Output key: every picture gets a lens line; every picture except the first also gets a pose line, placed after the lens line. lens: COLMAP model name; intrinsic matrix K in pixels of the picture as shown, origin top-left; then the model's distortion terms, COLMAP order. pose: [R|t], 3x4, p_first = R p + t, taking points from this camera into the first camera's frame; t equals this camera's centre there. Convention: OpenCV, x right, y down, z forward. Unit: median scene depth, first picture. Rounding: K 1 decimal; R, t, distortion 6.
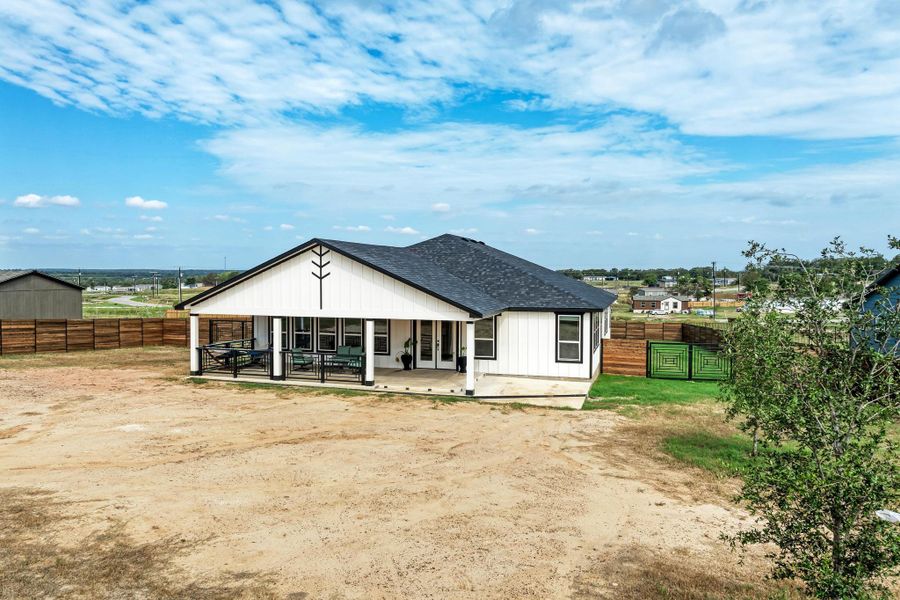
lens RADIAL K [[444.6, 0, 450.0], [0, 444.6, 300.0], [0, 0, 1]] dist [-0.000624, -0.000029]
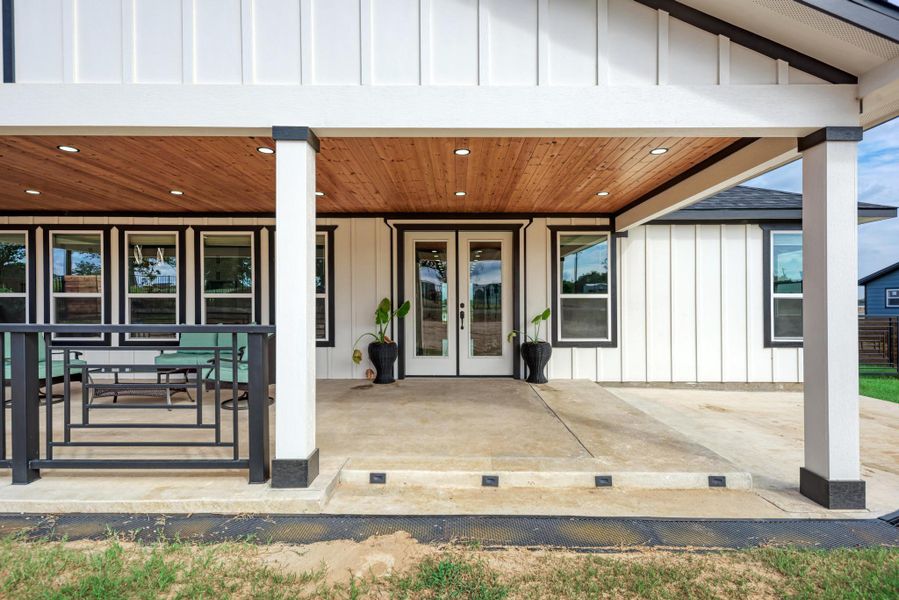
lens RADIAL K [[444.1, 0, 449.5], [0, 444.1, 300.0], [0, 0, 1]] dist [-0.000624, -0.000029]
pose [[0.976794, -0.009093, 0.213990, -0.122311], [0.009556, 0.999954, -0.001129, 0.089258], [-0.213970, 0.003148, 0.976835, 0.627217]]
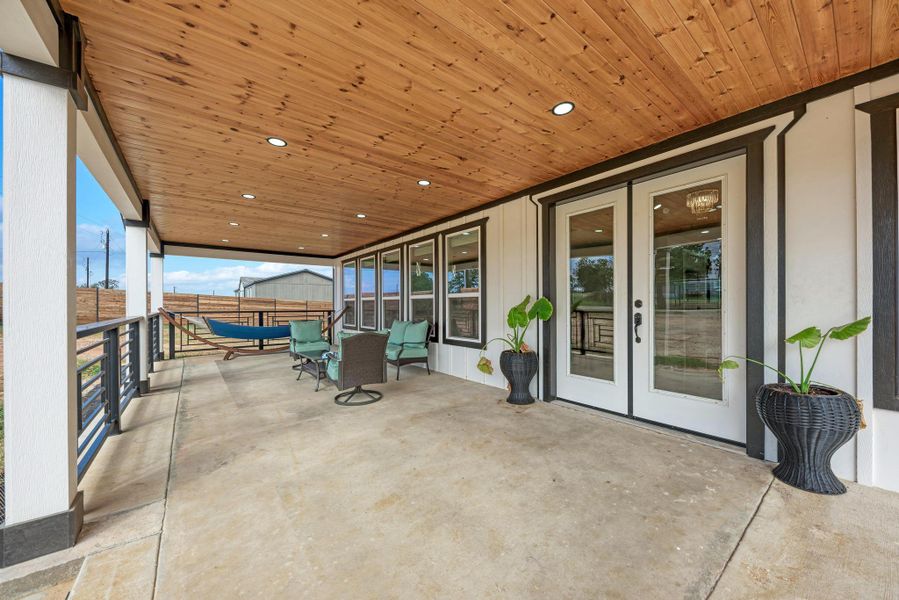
lens RADIAL K [[324.8, 0, 447.1], [0, 324.8, 304.2], [0, 0, 1]] dist [0.000086, -0.000030]
pose [[0.775430, -0.018192, -0.631171, 0.003481], [0.021698, 0.999762, -0.002158, 0.092145], [0.631060, -0.012022, 0.775641, 0.806583]]
